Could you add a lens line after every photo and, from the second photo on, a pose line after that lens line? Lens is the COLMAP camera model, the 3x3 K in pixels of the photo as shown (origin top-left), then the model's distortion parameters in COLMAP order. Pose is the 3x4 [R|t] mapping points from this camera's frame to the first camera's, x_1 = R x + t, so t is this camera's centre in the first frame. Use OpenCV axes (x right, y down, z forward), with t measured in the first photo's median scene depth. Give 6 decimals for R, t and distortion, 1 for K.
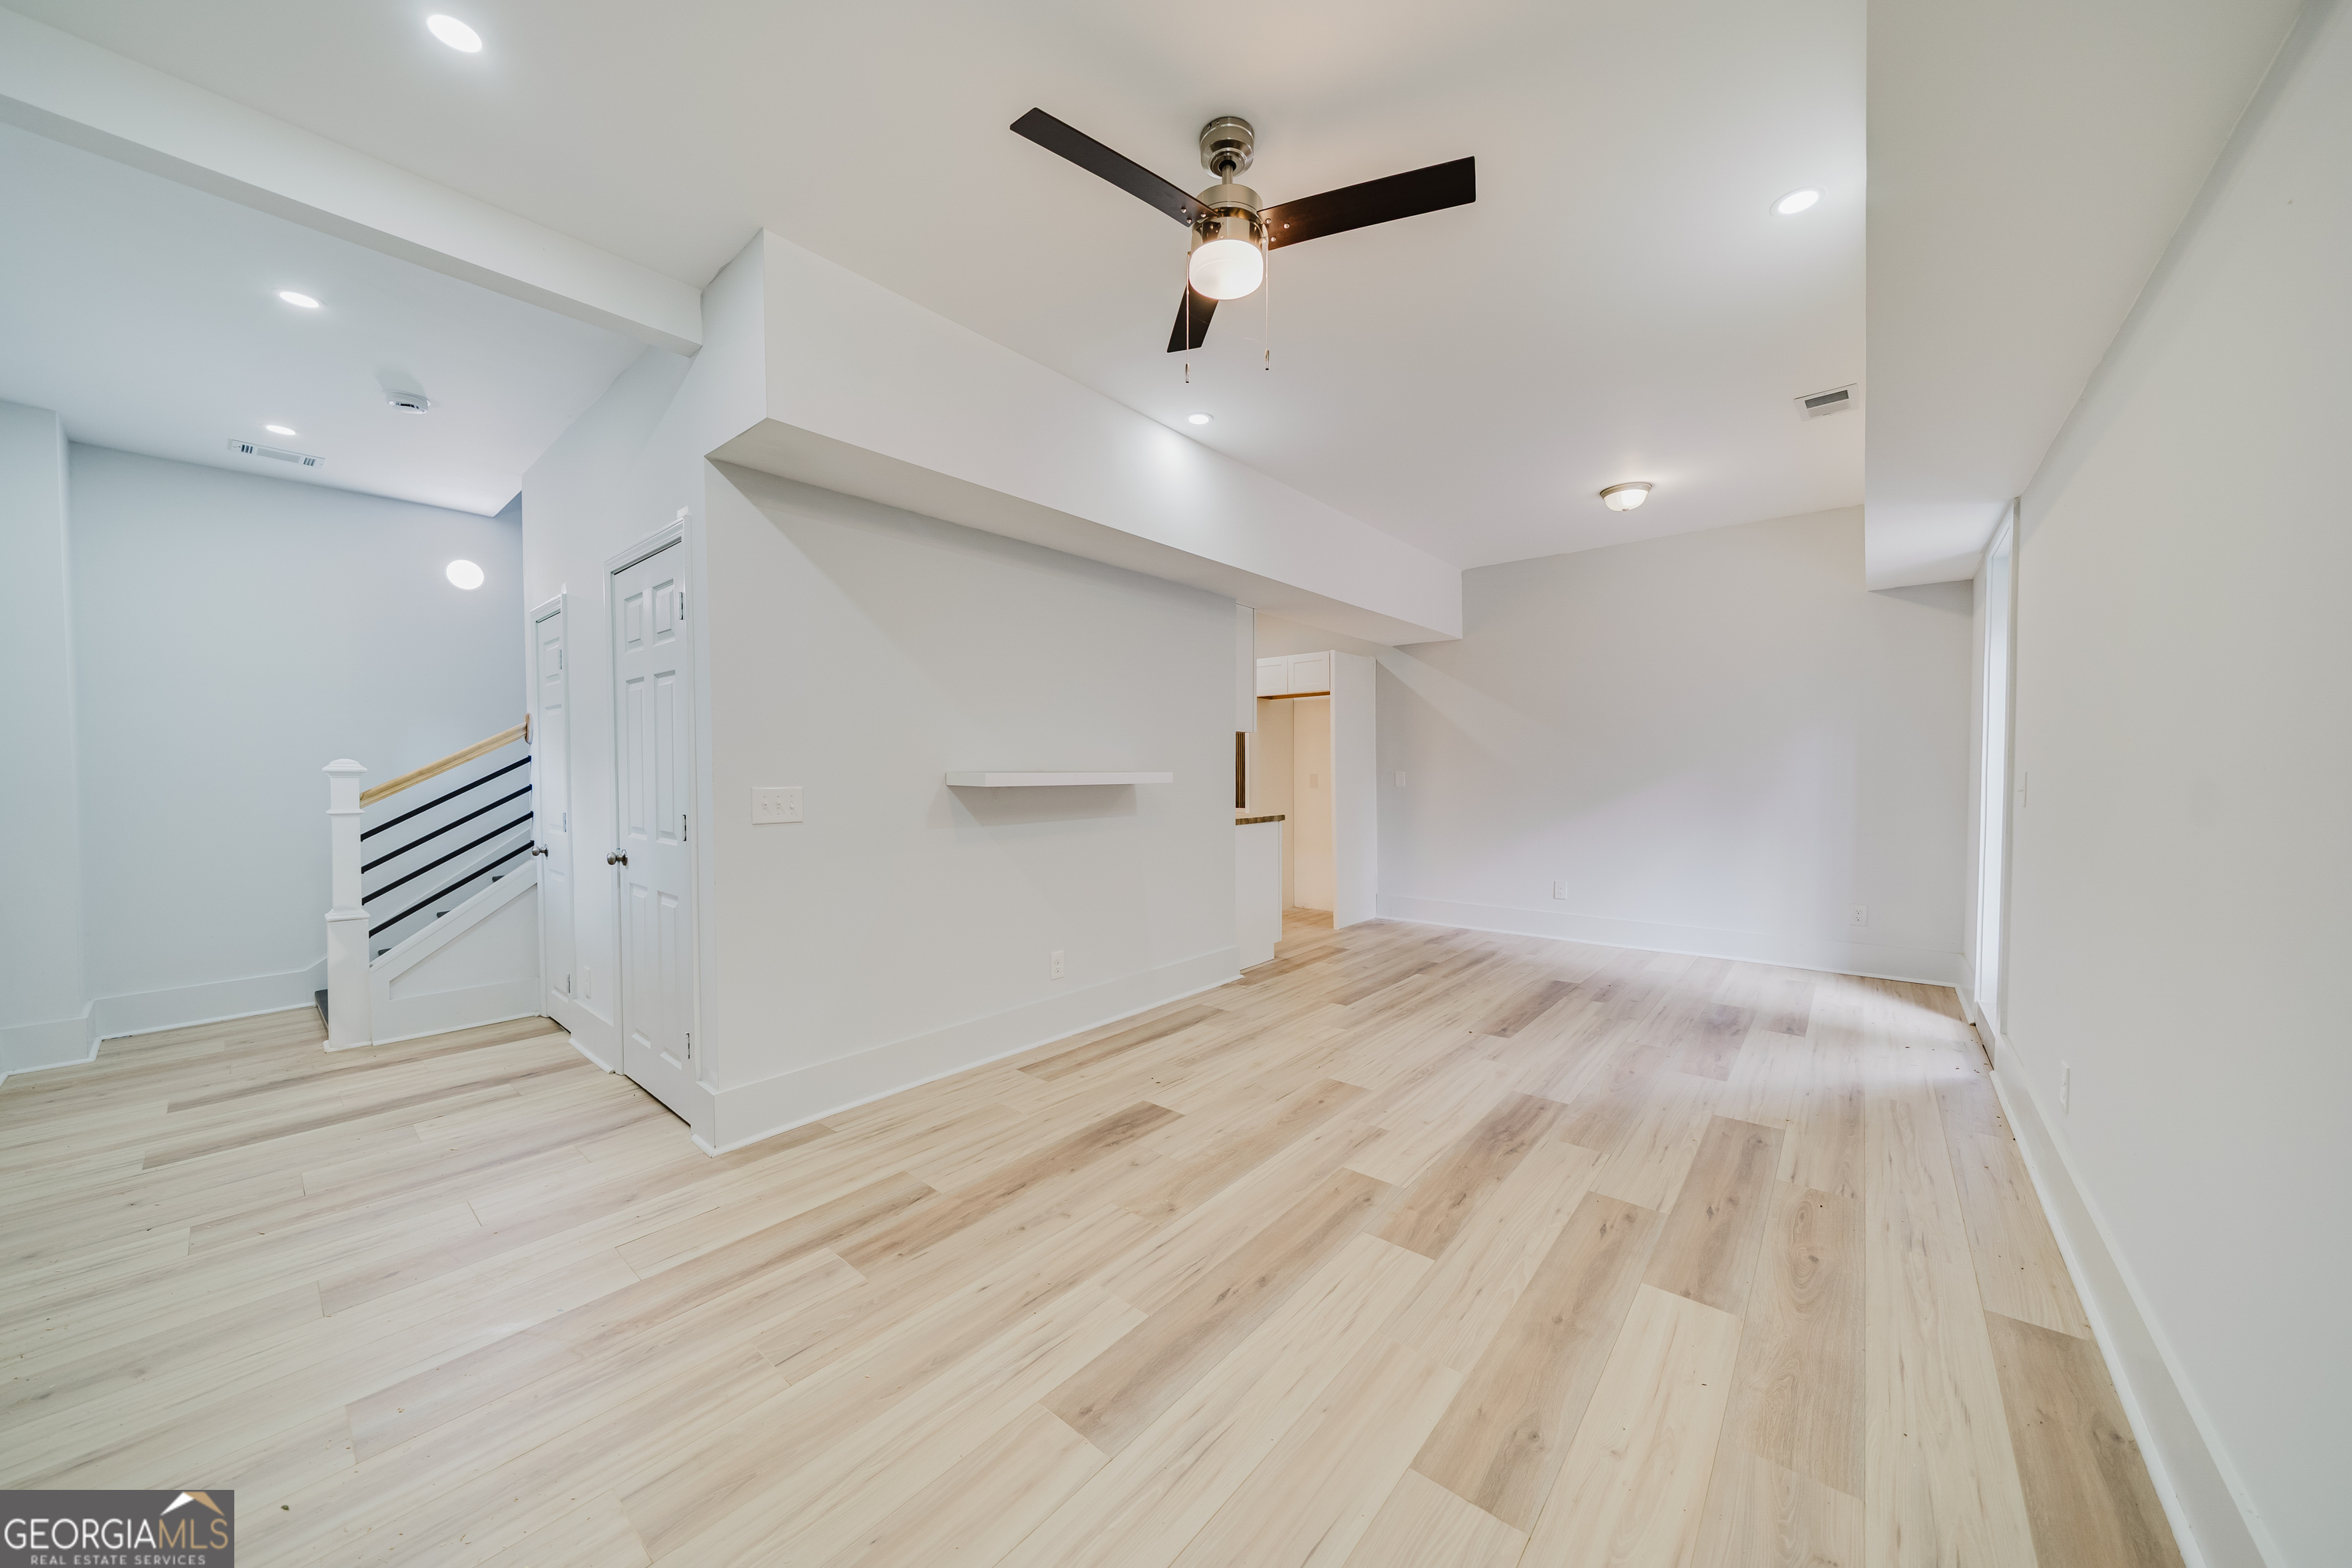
lens RADIAL K [[805.6, 0, 1173.2], [0, 805.6, 788.0], [0, 0, 1]] dist [-0.001028, -0.000129]
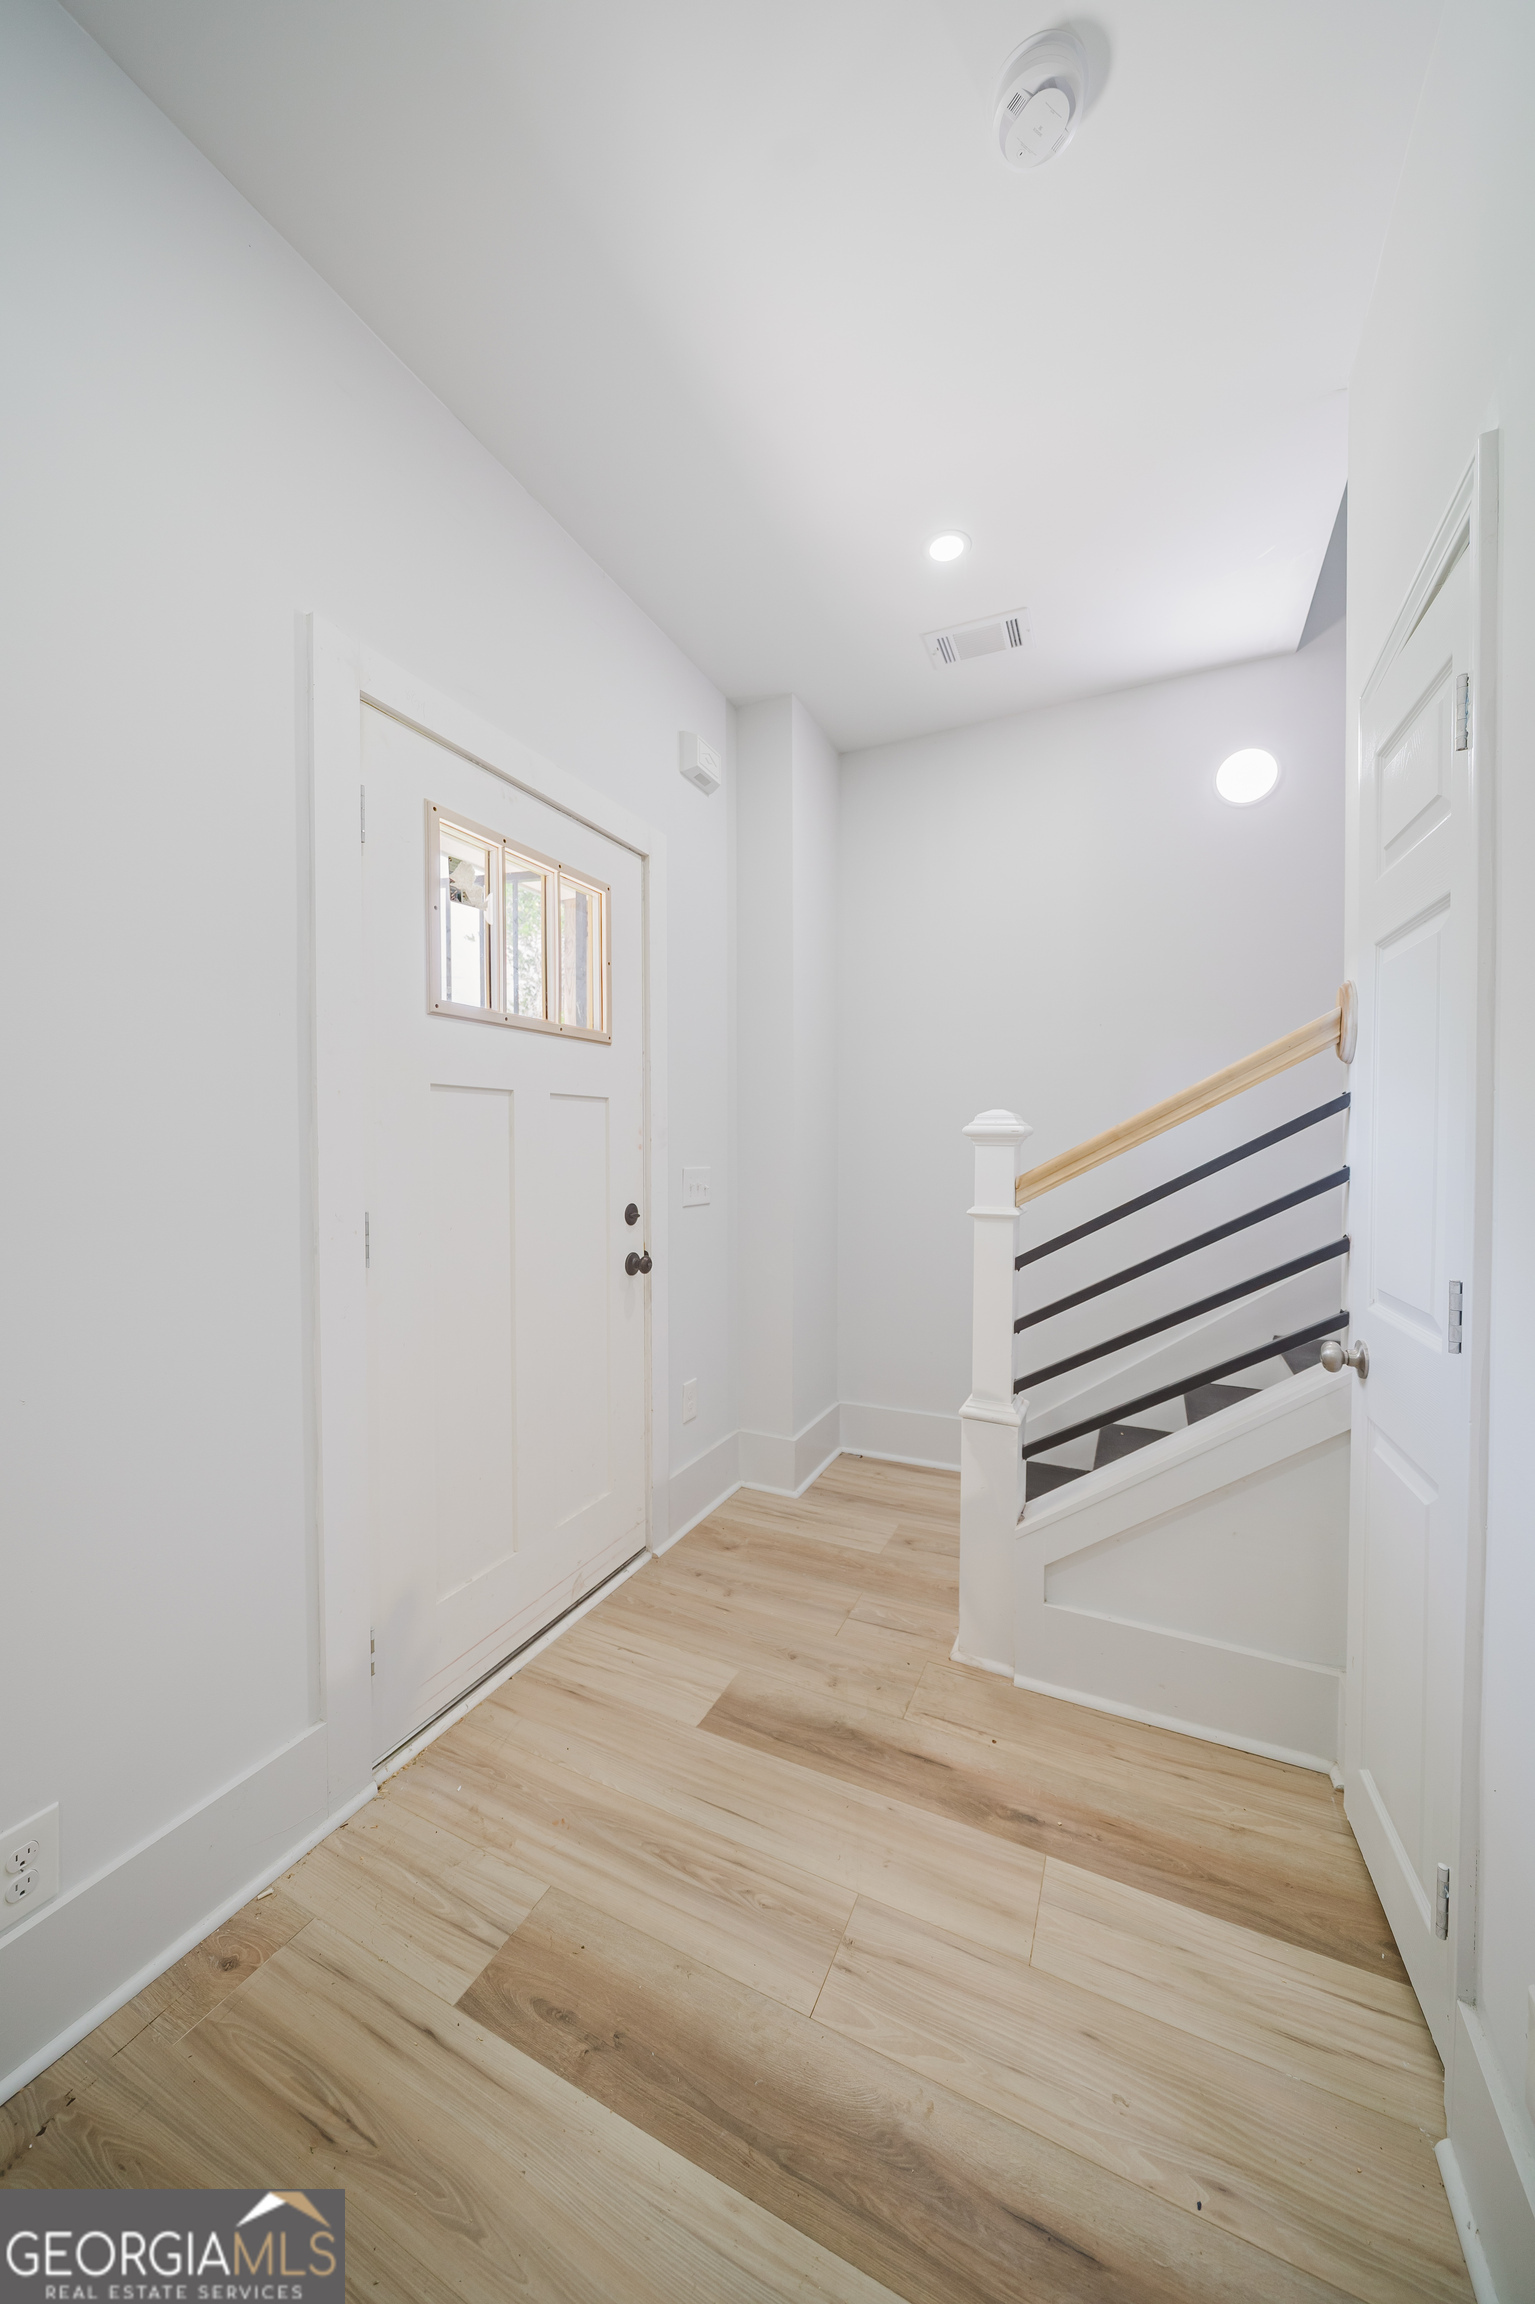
lens RADIAL K [[787.4, 0, 760.3], [0, 787.4, 1164.4], [0, 0, 1]] dist [-0.000089, 0.000048]
pose [[0.246362, 0.025687, -0.968837, -0.565892], [-0.028034, 0.999419, 0.019370, -0.006349], [0.968772, 0.022388, 0.246939, 0.716505]]
